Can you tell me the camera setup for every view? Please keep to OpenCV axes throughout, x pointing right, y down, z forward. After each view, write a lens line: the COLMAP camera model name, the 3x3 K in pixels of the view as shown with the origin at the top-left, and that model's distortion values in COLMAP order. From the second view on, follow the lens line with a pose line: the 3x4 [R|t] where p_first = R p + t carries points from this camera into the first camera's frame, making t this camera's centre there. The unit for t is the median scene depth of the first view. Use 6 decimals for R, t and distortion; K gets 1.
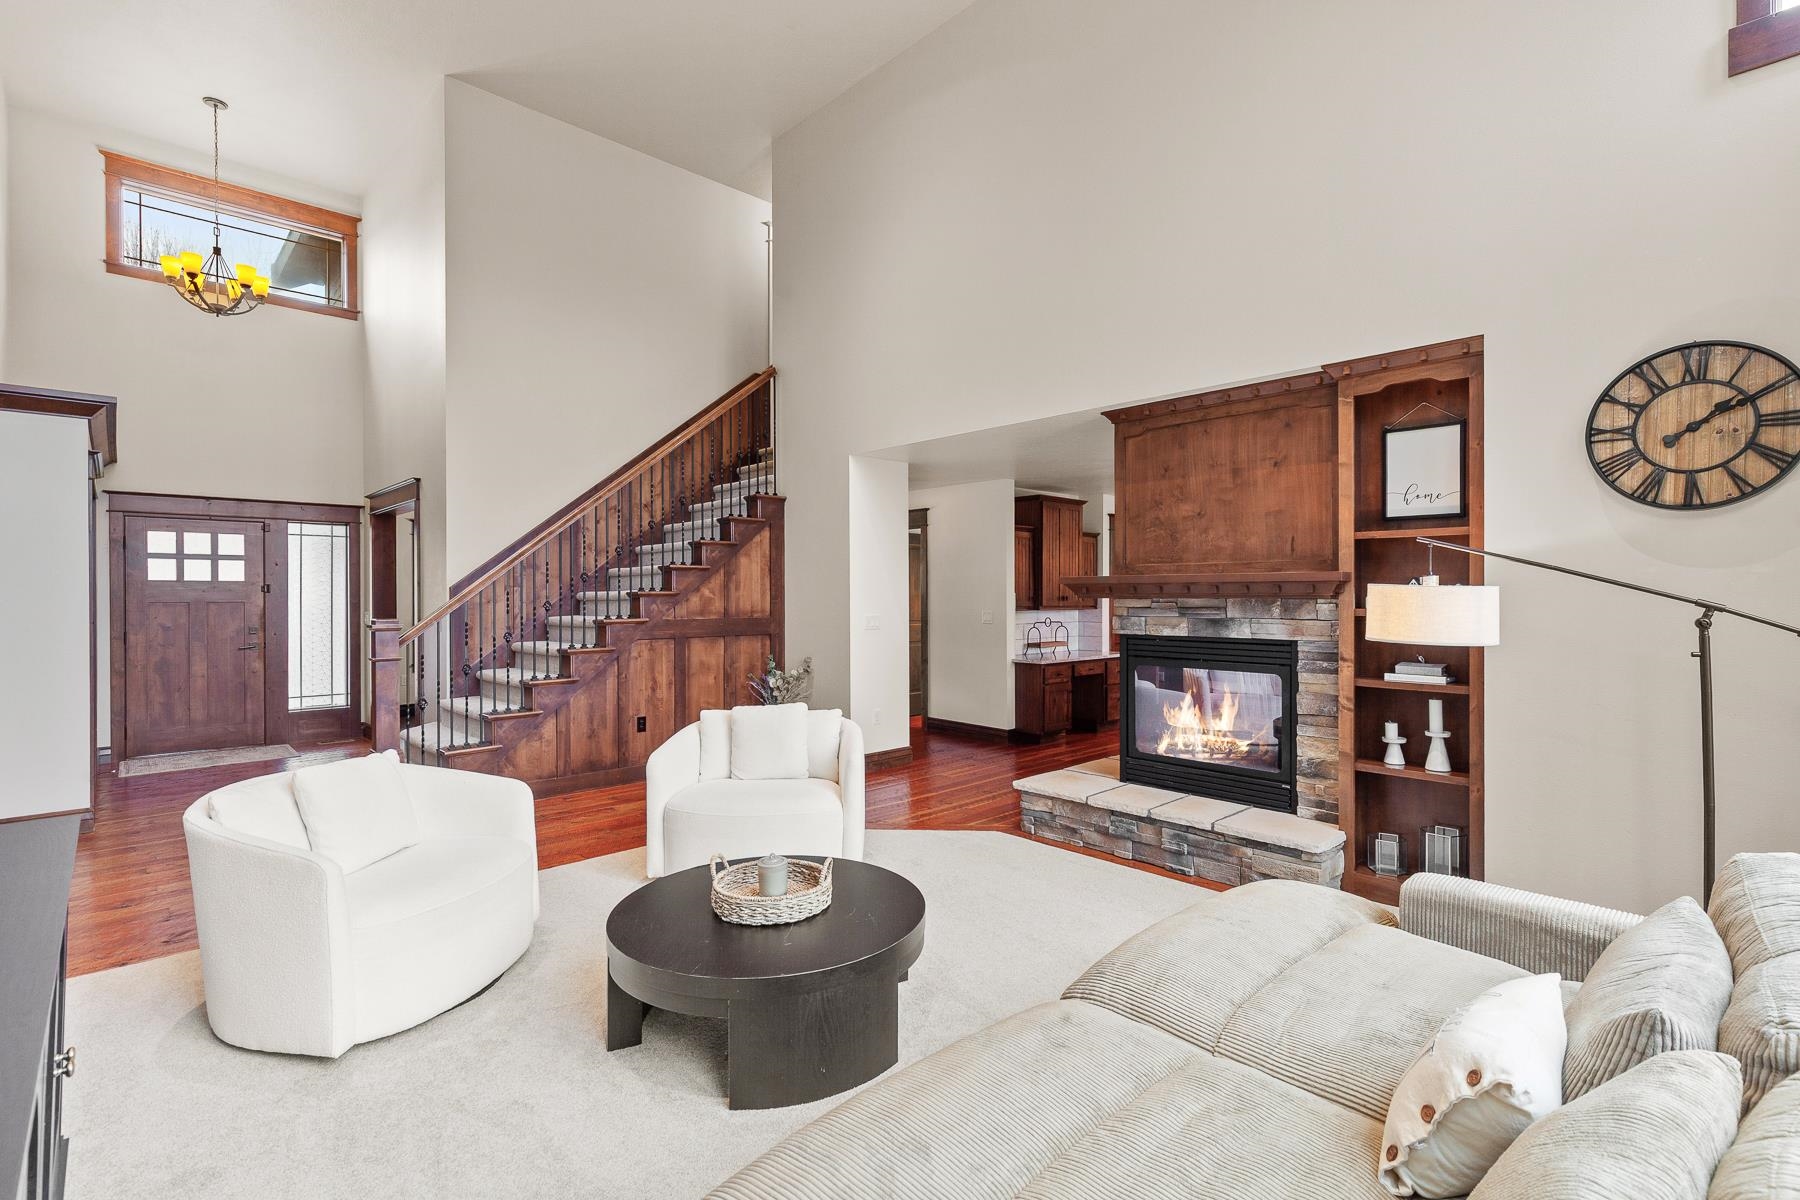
lens RADIAL K [[815.7, 0, 899.4], [0, 815.7, 595.3], [0, 0, 1]] dist [0.008317, -0.001753]
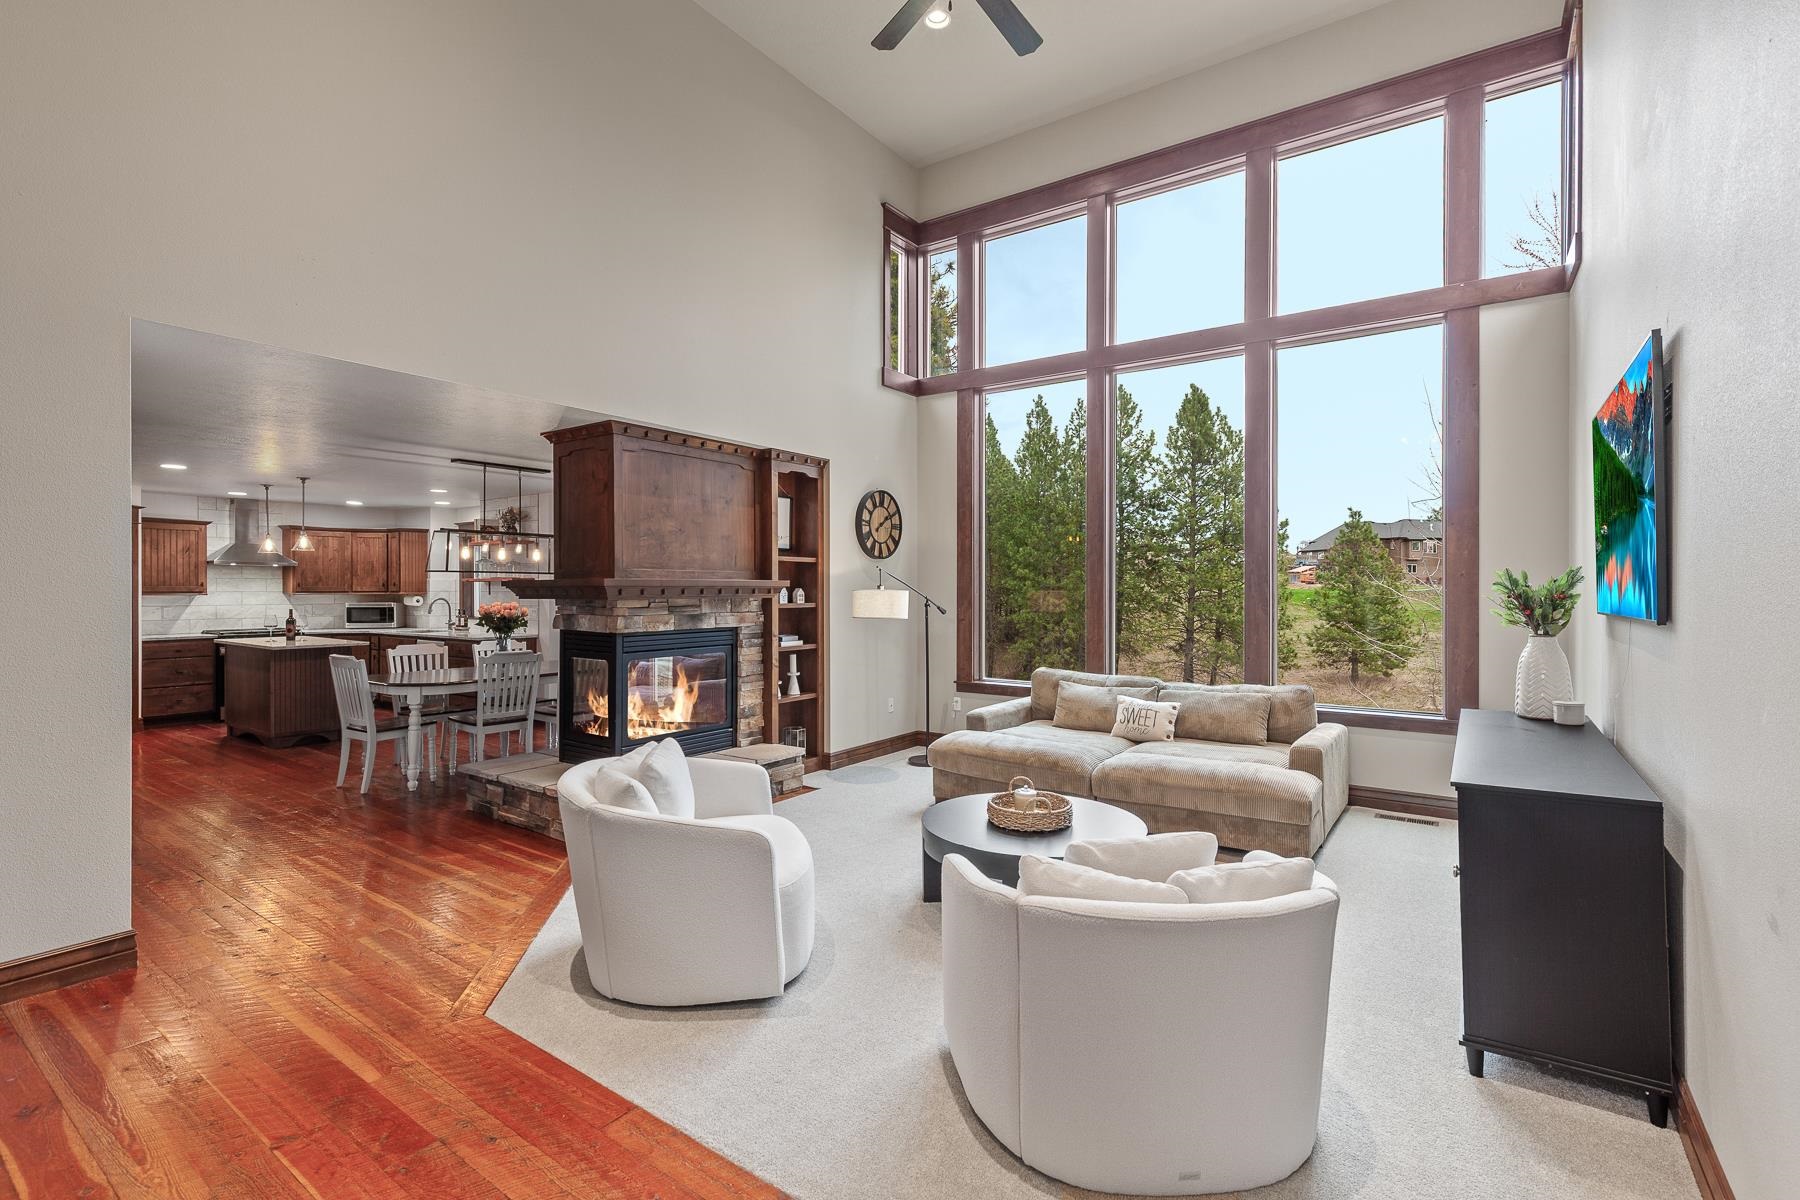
lens RADIAL K [[815.7, 0, 910.5], [0, 815.7, 588.5], [0, 0, 1]] dist [0.008317, -0.001753]
pose [[-0.197797, -0.003984, 0.980235, -0.967188], [-0.003174, 0.999989, 0.003423, -0.018149], [-0.980238, -0.002434, -0.197807, 0.960283]]
